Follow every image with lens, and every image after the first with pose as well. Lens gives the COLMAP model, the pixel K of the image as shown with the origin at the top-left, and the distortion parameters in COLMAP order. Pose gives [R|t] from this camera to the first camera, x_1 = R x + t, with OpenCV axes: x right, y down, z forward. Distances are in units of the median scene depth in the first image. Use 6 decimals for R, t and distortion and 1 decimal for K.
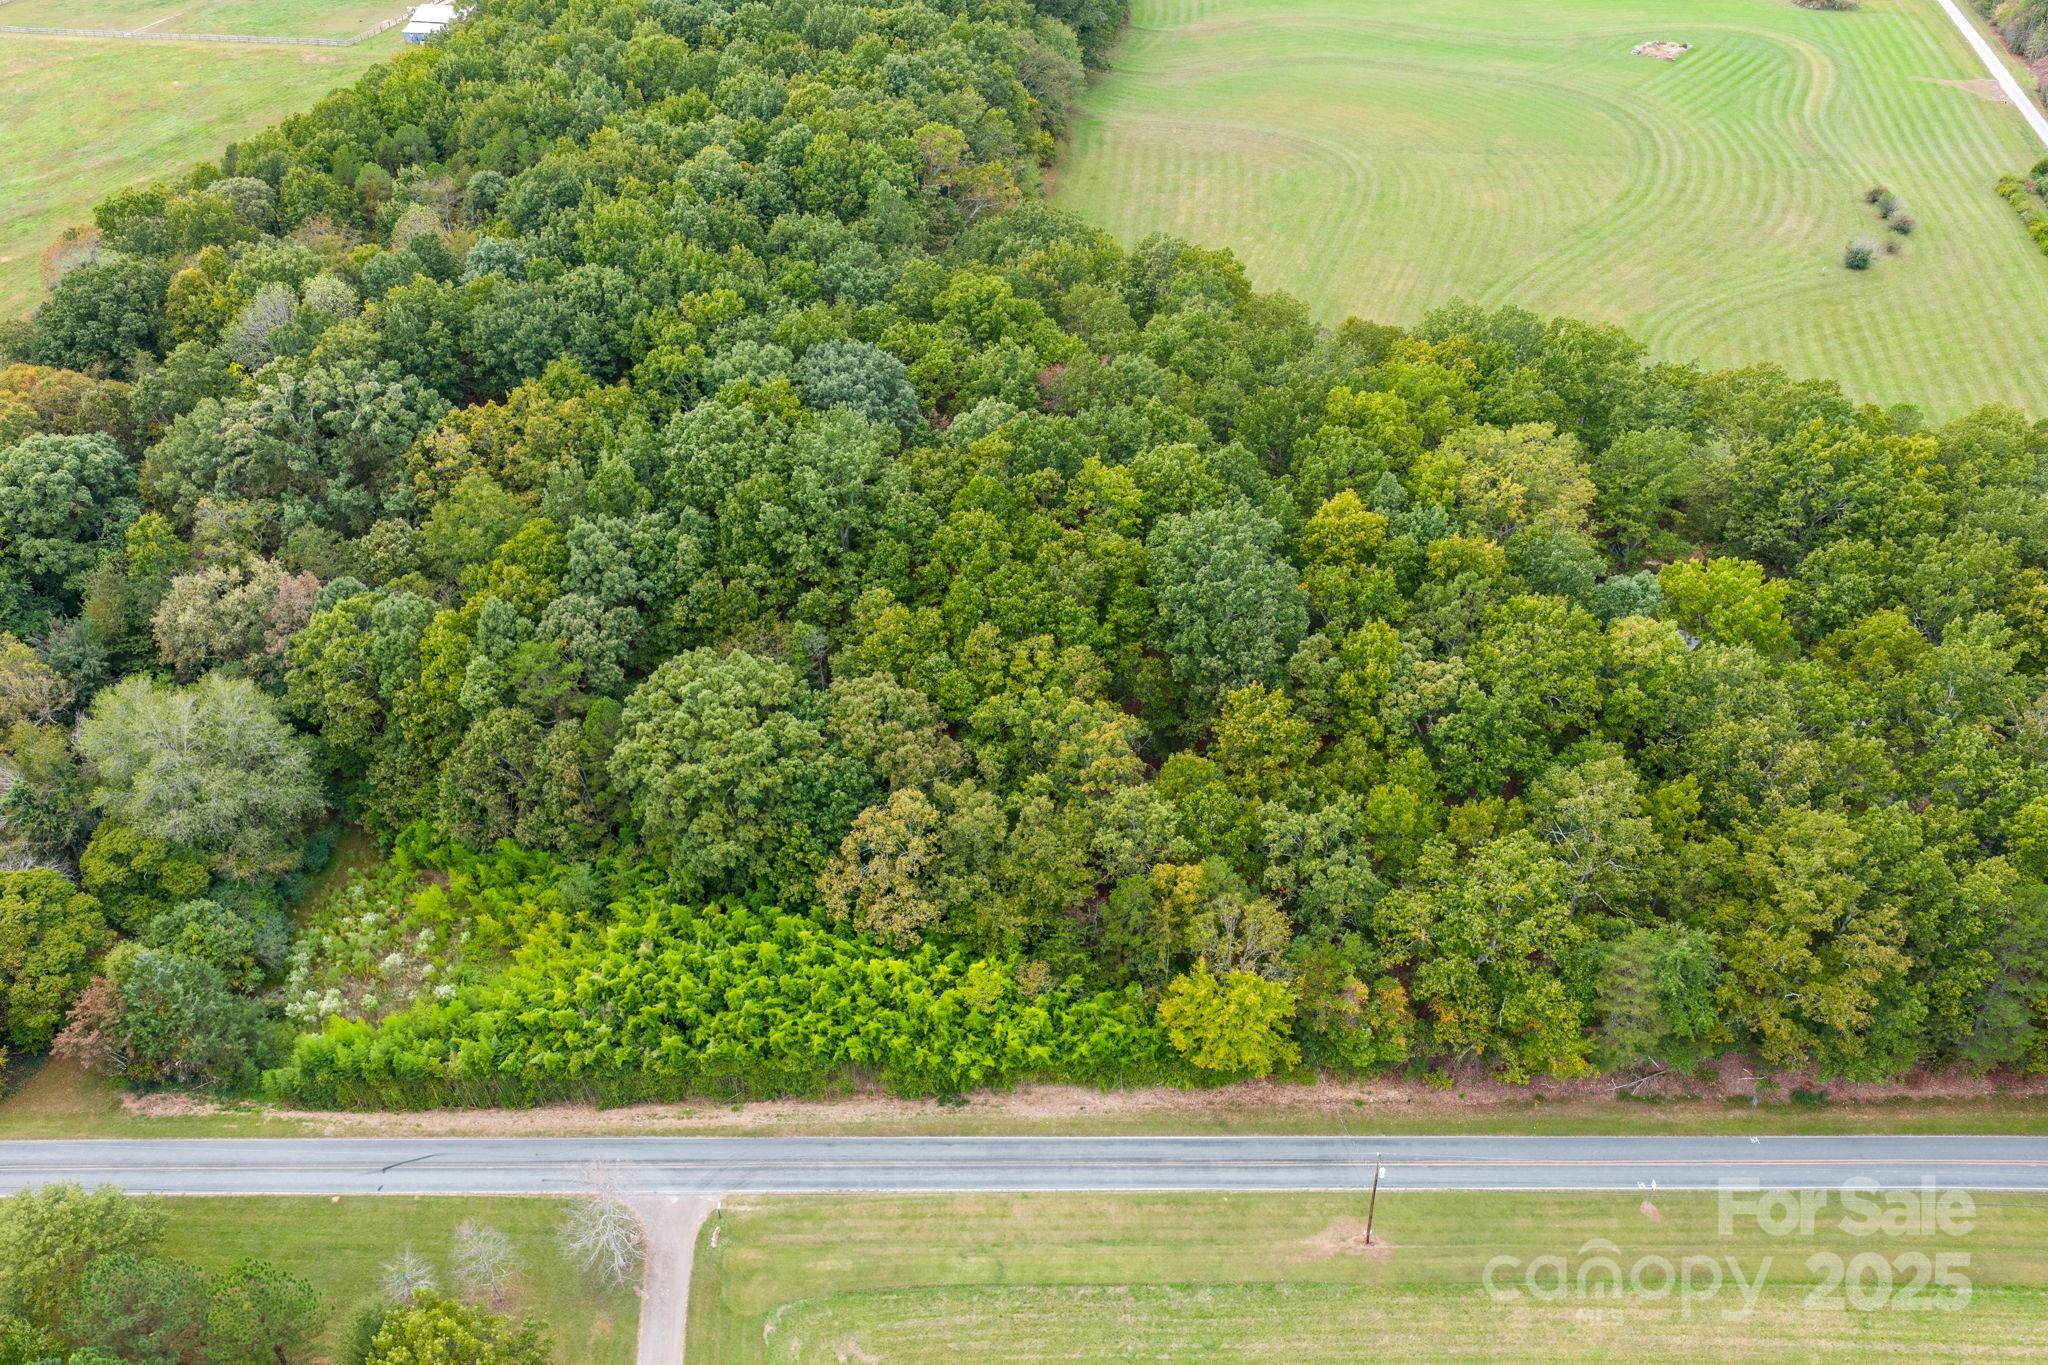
lens RADIAL K [[1673.4, 0, 1028.1], [0, 1673.4, 686.7], [0, 0, 1]] dist [0.044039, -0.068063]
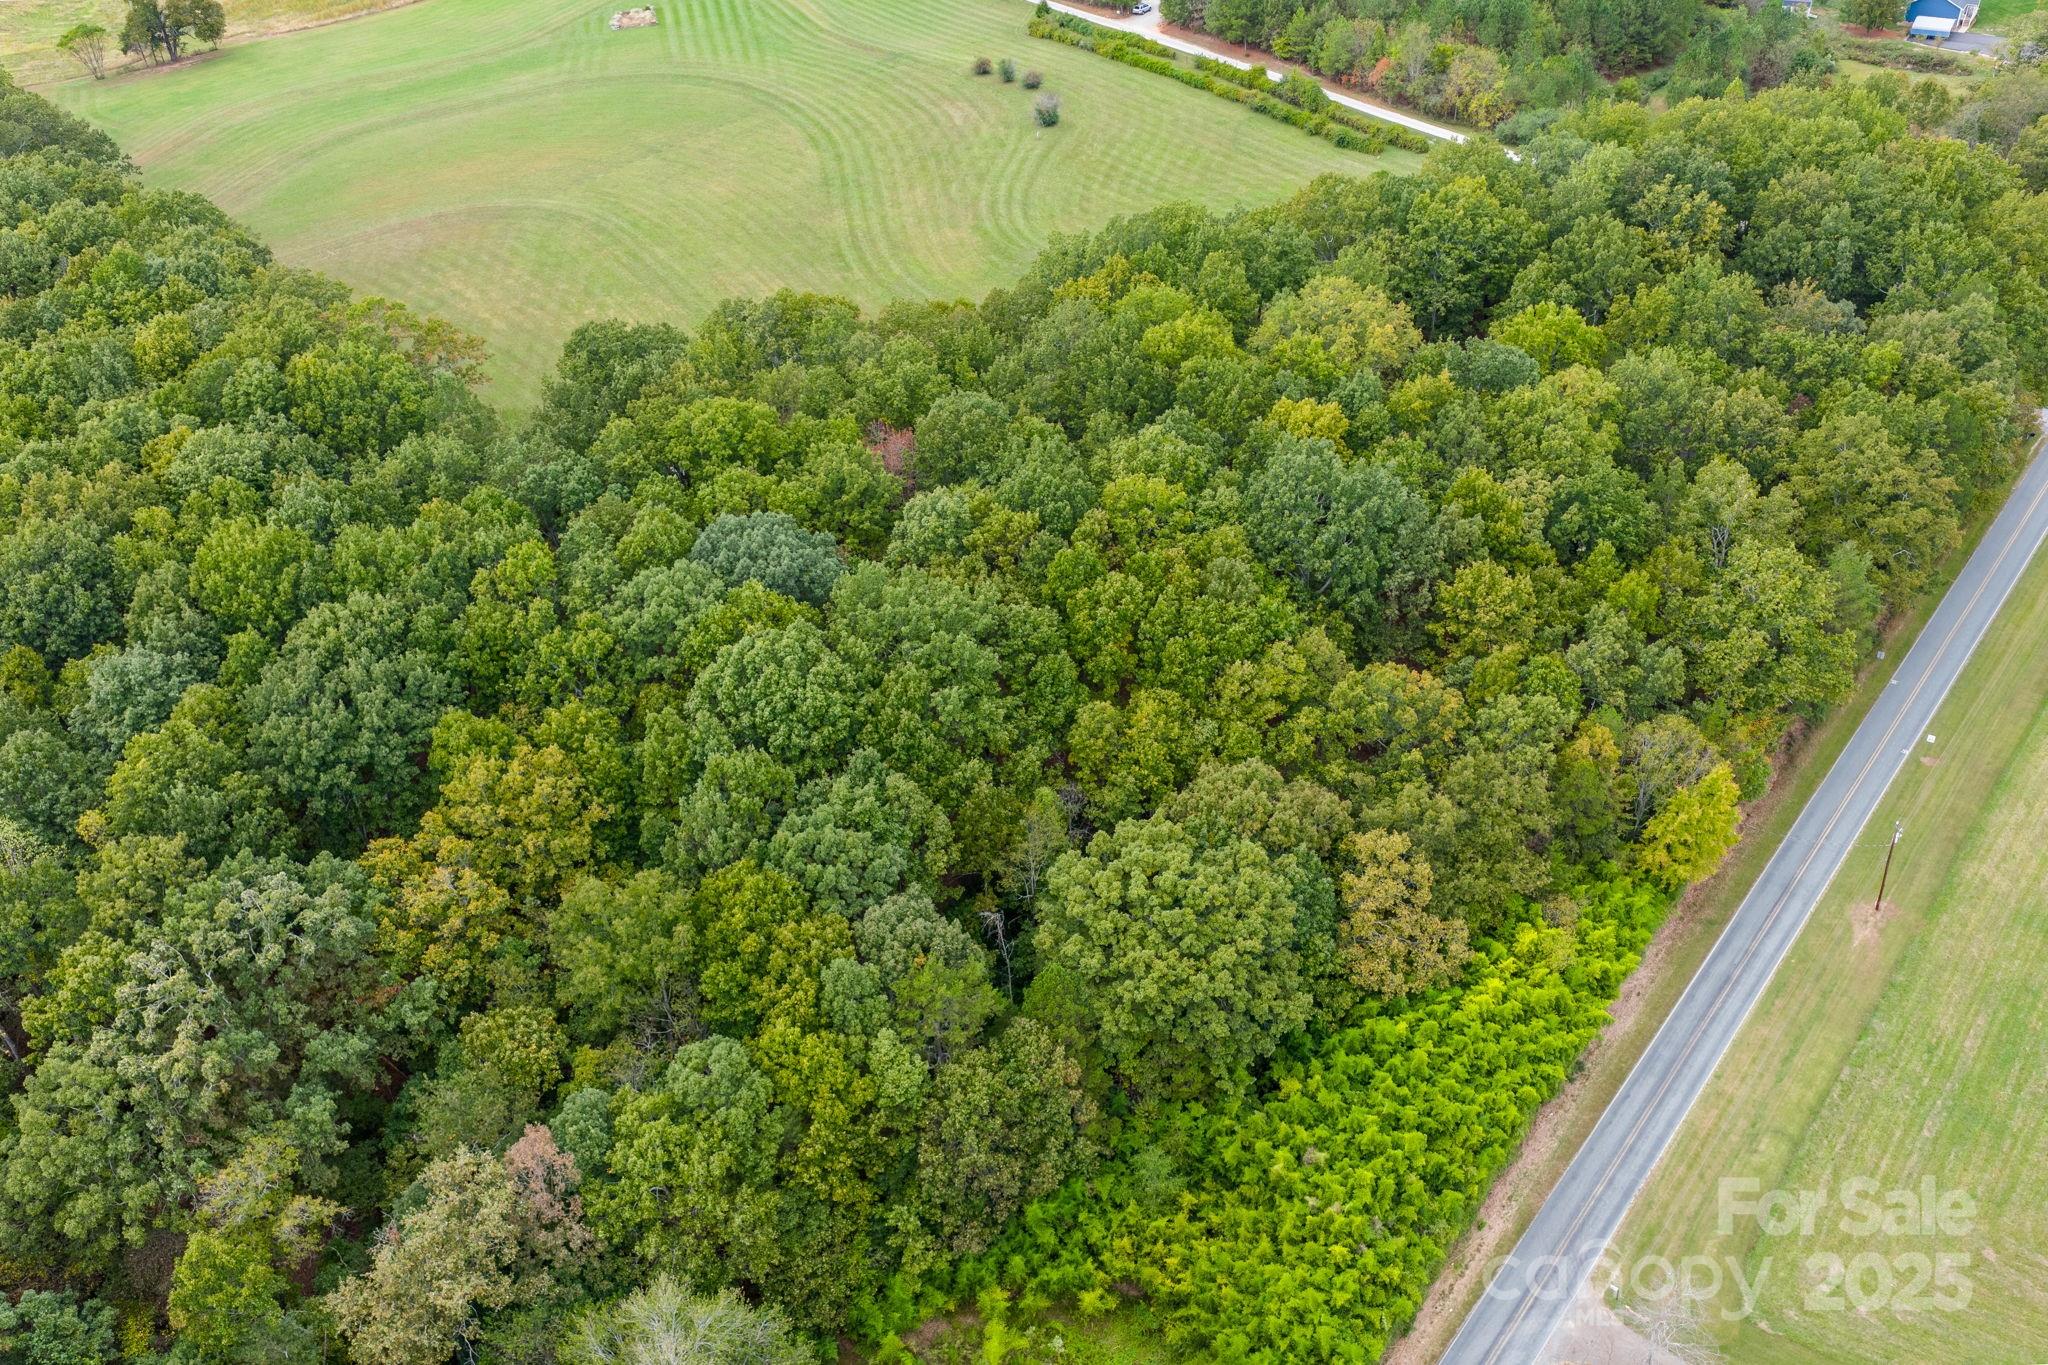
lens RADIAL K [[1797.2, 0, 1027.6], [0, 1797.2, 680.3], [0, 0, 1]] dist [0.040022, -0.062381]
pose [[0.624881, -0.496567, 0.602448, -0.725659], [0.515005, 0.842133, 0.159944, -0.257089], [-0.586765, 0.210318, 0.781968, 0.319957]]
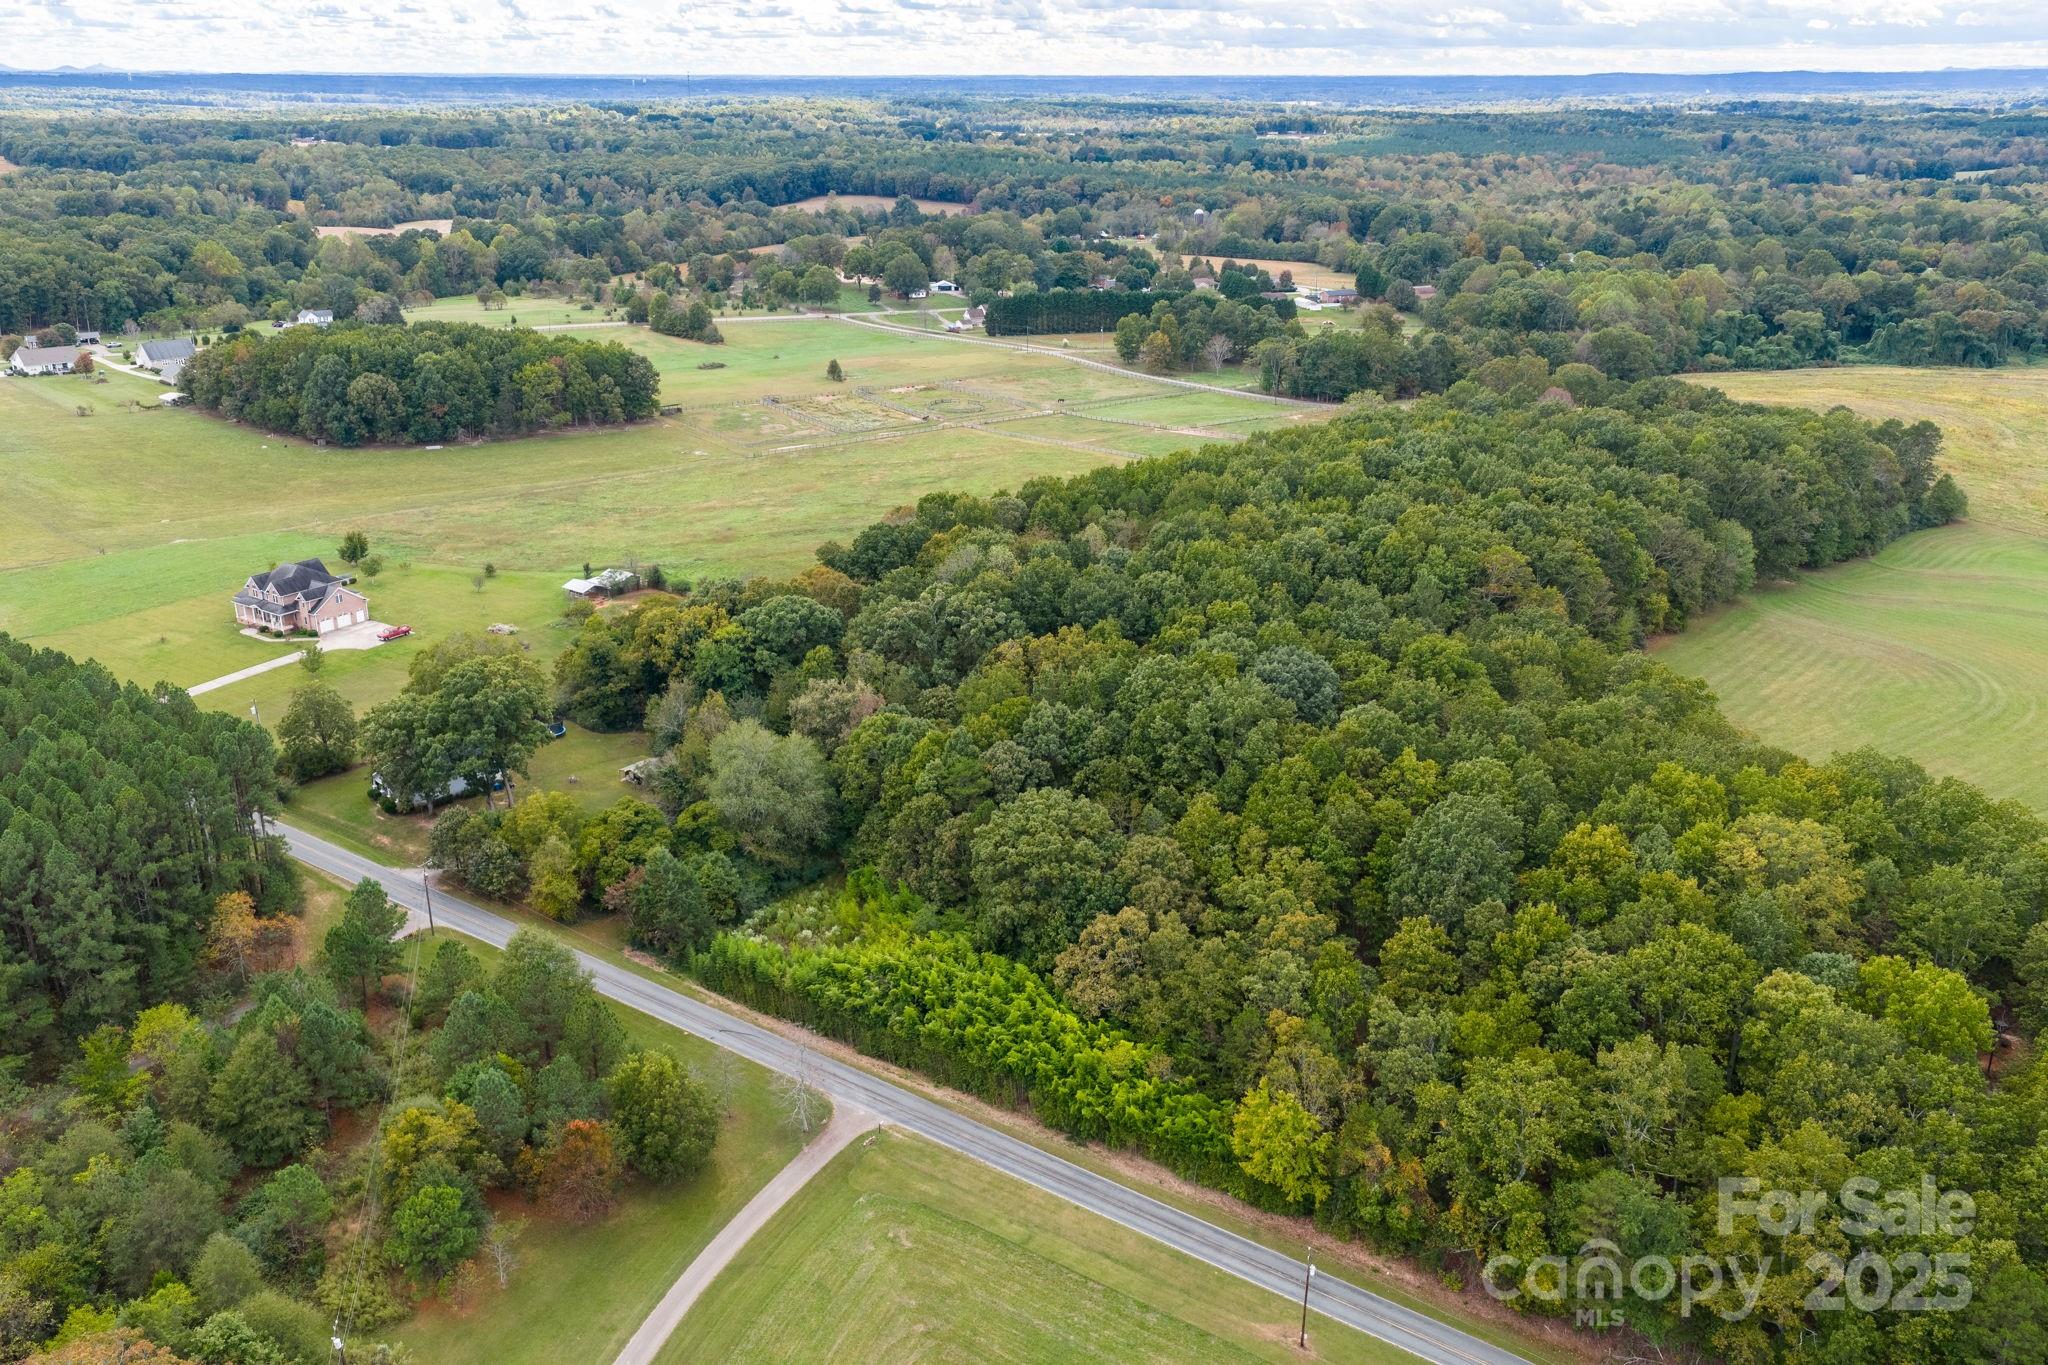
lens RADIAL K [[1673.4, 0, 1029.6], [0, 1673.4, 676.9], [0, 0, 1]] dist [0.044039, -0.068063]
pose [[0.826266, 0.207212, -0.523782, 0.505409], [-0.357047, 0.911873, -0.202498, 0.189948], [0.435662, 0.354332, 0.827434, -0.192923]]
